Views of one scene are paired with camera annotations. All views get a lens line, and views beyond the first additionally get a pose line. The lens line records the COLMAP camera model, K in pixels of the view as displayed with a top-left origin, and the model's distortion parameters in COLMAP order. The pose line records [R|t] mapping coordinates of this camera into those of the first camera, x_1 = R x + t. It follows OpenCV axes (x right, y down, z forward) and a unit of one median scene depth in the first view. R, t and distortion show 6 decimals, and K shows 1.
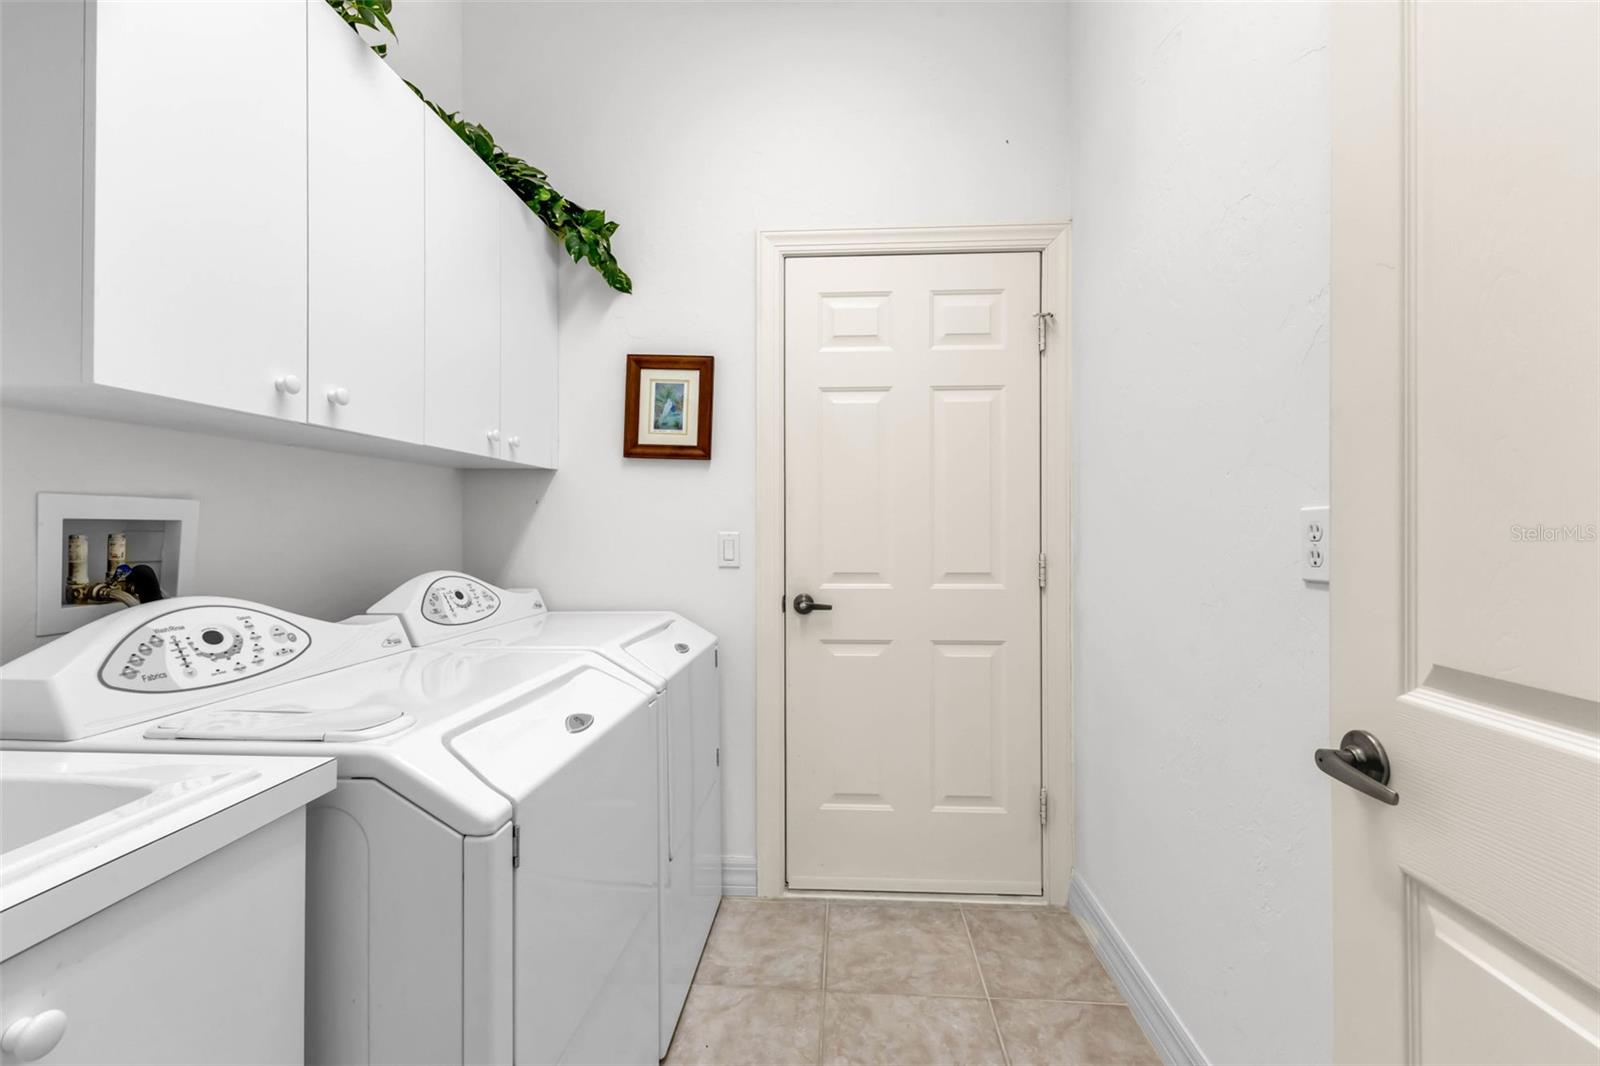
lens RADIAL K [[689.7, 0, 807.9], [0, 689.7, 516.6], [0, 0, 1]] dist [0.005149, 0.000639]
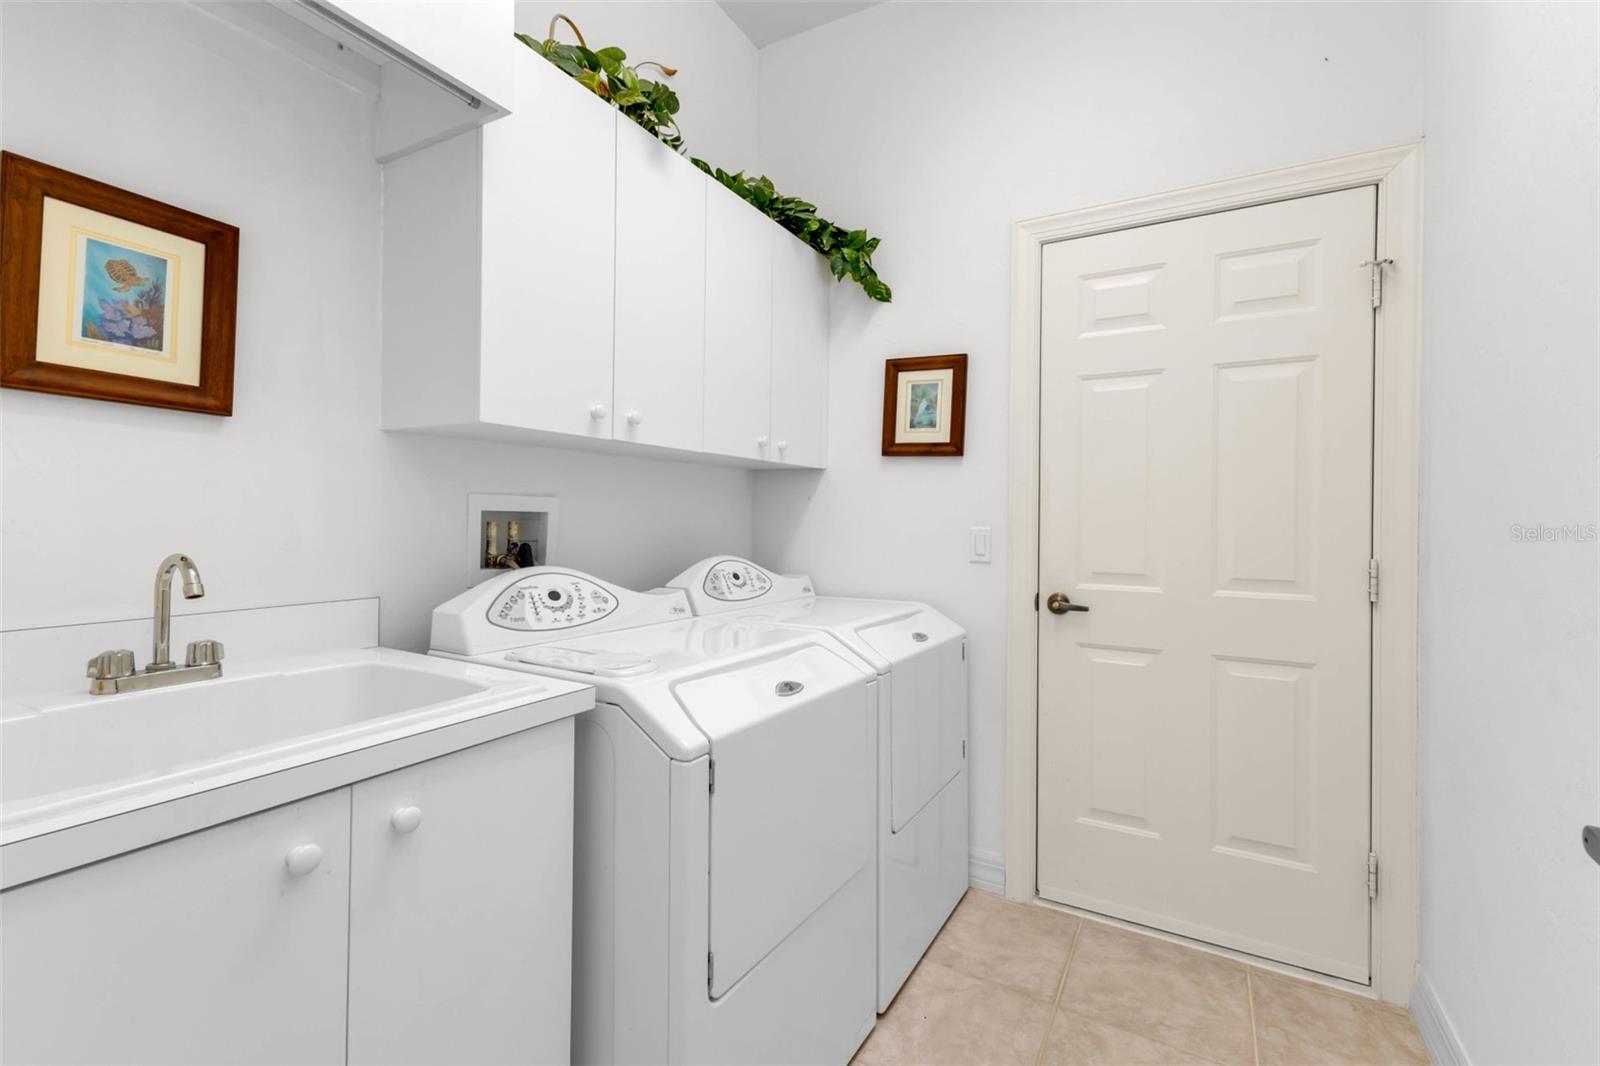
lens RADIAL K [[693.6, 0, 807.5], [0, 693.6, 509.5], [0, 0, 1]] dist [0.002085, 0.000545]
pose [[0.896561, 0.004039, -0.442902, 0.121533], [-0.005459, 0.999983, -0.001930, -0.000036], [0.442887, 0.004148, 0.896568, -0.018568]]
